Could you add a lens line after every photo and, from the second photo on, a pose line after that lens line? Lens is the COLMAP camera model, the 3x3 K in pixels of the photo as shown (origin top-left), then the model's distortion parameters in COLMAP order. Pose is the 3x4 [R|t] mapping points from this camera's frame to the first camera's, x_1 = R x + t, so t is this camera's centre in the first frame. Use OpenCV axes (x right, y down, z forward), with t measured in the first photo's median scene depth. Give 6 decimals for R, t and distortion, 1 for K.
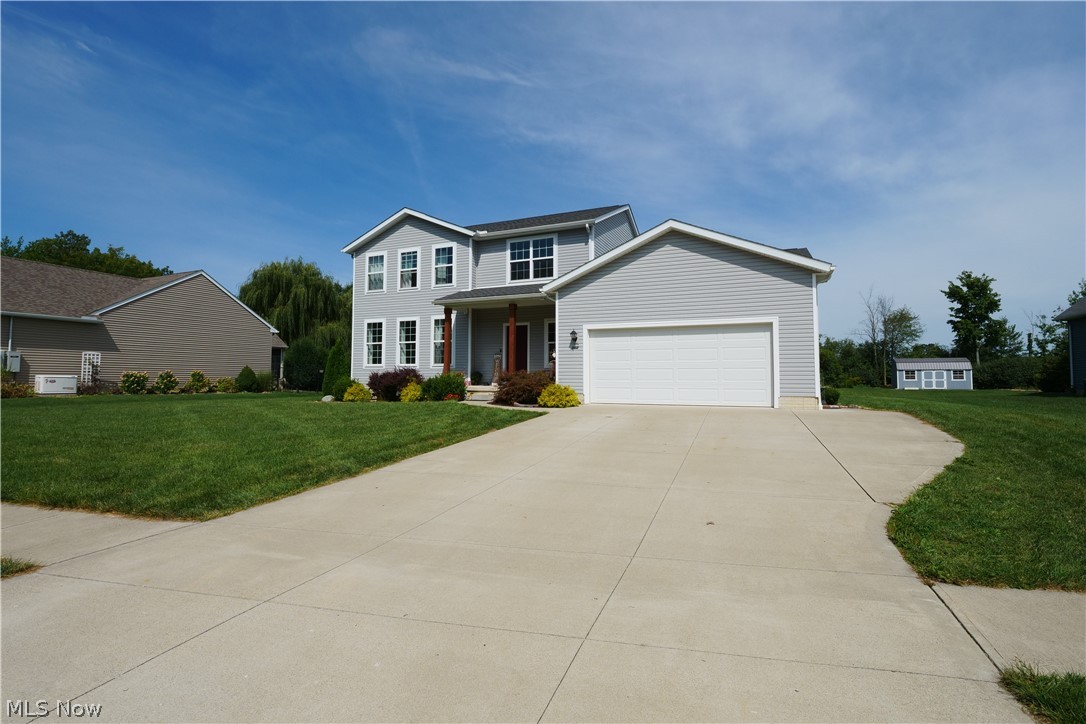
lens RADIAL K [[535.2, 0, 536.7], [0, 535.2, 354.0], [0, 0, 1]] dist [-0.010897, -0.000894]
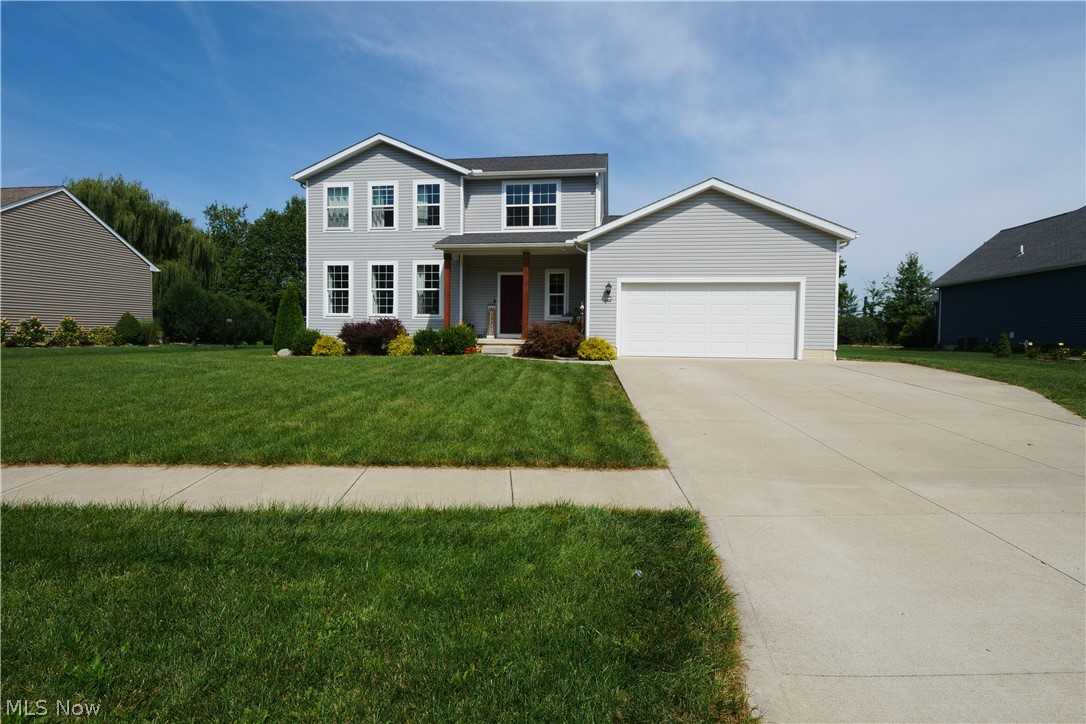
lens RADIAL K [[579.2, 0, 543.0], [0, 579.2, 362.0], [0, 0, 1]] dist [-0.000396, -0.012891]
pose [[0.961208, -0.004525, 0.275788, -0.260271], [-0.021753, 0.995508, 0.092150, 0.003989], [-0.274966, -0.094574, 0.956791, -0.009268]]
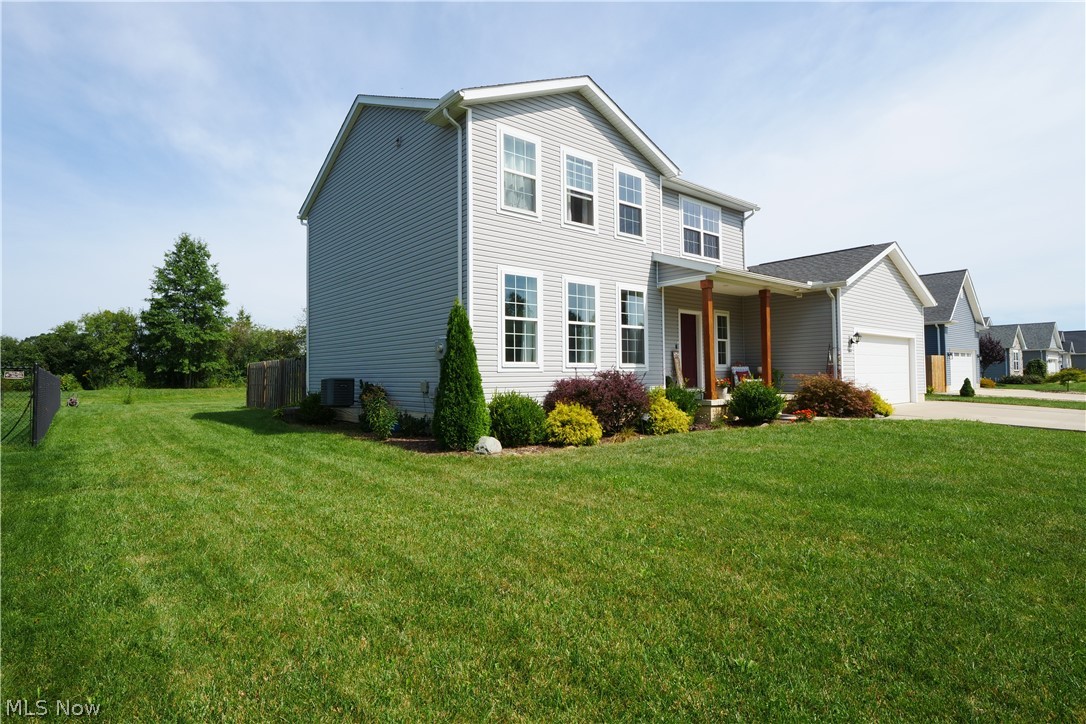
lens RADIAL K [[568.4, 0, 532.0], [0, 568.4, 355.6], [0, 0, 1]] dist [-0.006077, -0.001129]
pose [[0.436967, 0.020644, 0.899241, -0.814815], [-0.040771, 0.999164, -0.003126, 0.015734], [-0.898553, -0.035297, 0.437443, 0.816040]]
